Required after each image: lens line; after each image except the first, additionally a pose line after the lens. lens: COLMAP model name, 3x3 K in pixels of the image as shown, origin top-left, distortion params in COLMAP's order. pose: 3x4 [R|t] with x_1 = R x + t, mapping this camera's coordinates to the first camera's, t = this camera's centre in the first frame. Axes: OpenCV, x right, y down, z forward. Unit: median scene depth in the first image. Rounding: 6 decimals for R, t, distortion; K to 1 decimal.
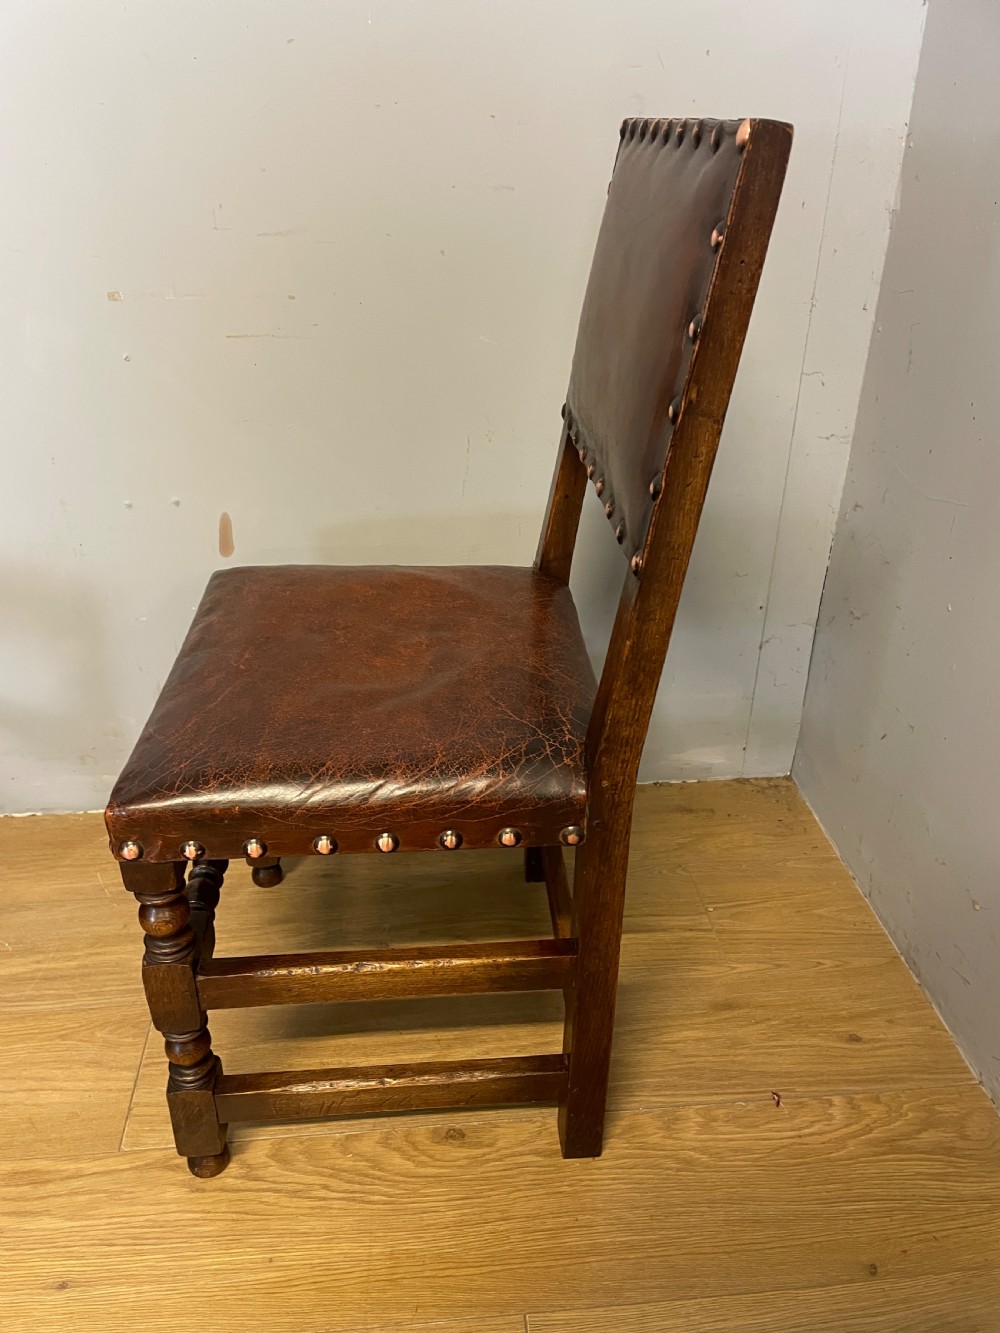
lens RADIAL K [[1020.0, 0, 489.5], [0, 1020.0, 666.5], [0, 0, 1]] dist [0.090337, -0.117701]
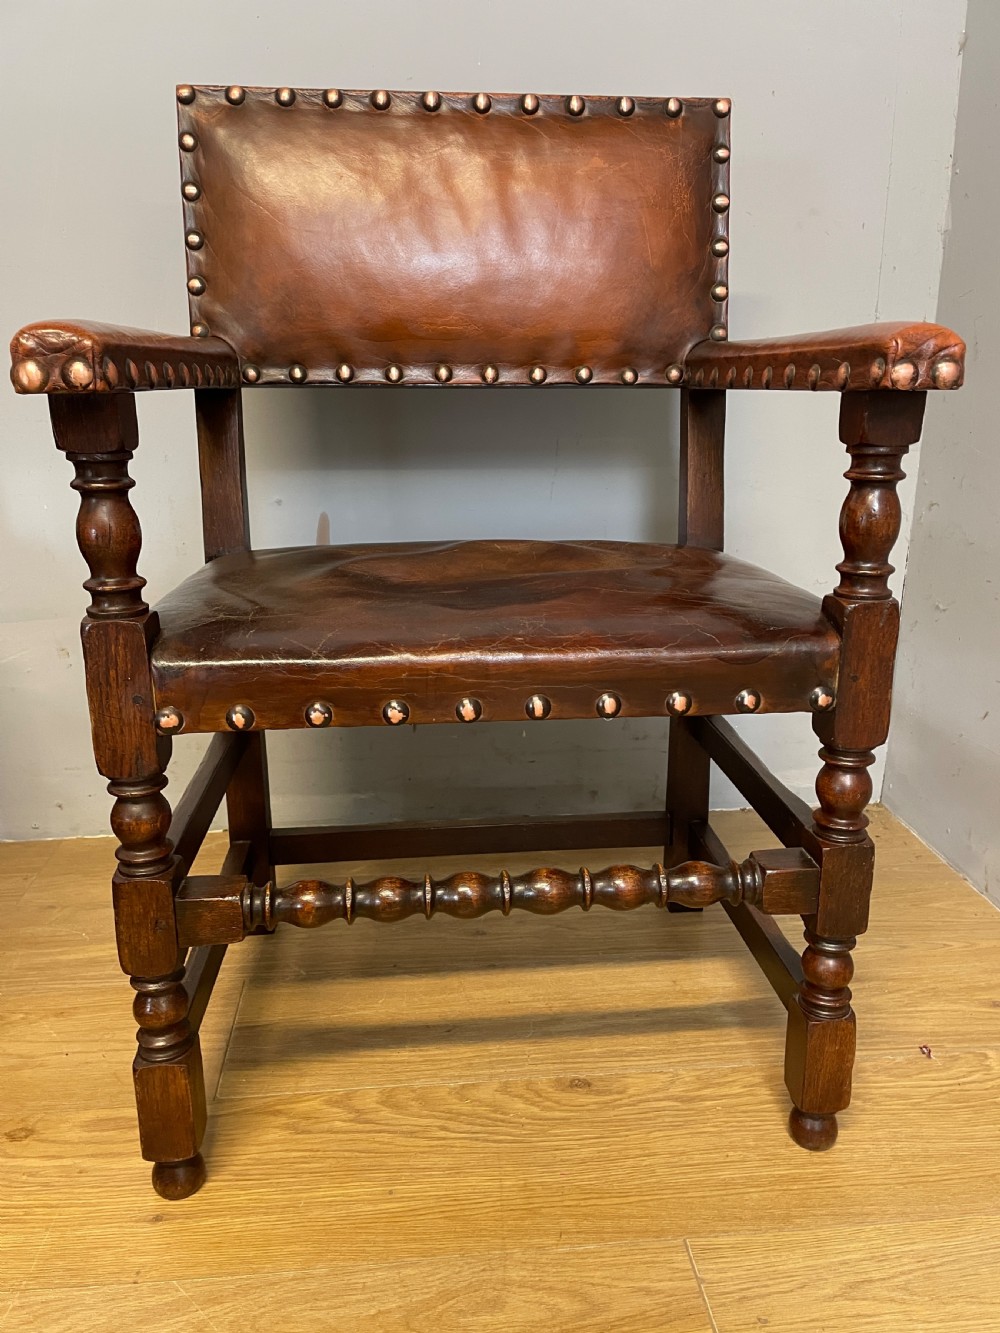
lens RADIAL K [[1017.0, 0, 500.0], [0, 1017.0, 666.5], [0, 0, 1]] dist [0.089171, -0.116949]
pose [[0.999969, -0.007841, -0.000945, -0.098644], [0.007451, 0.976328, -0.216165, 0.283545], [0.002618, 0.216152, 0.976356, 0.031431]]
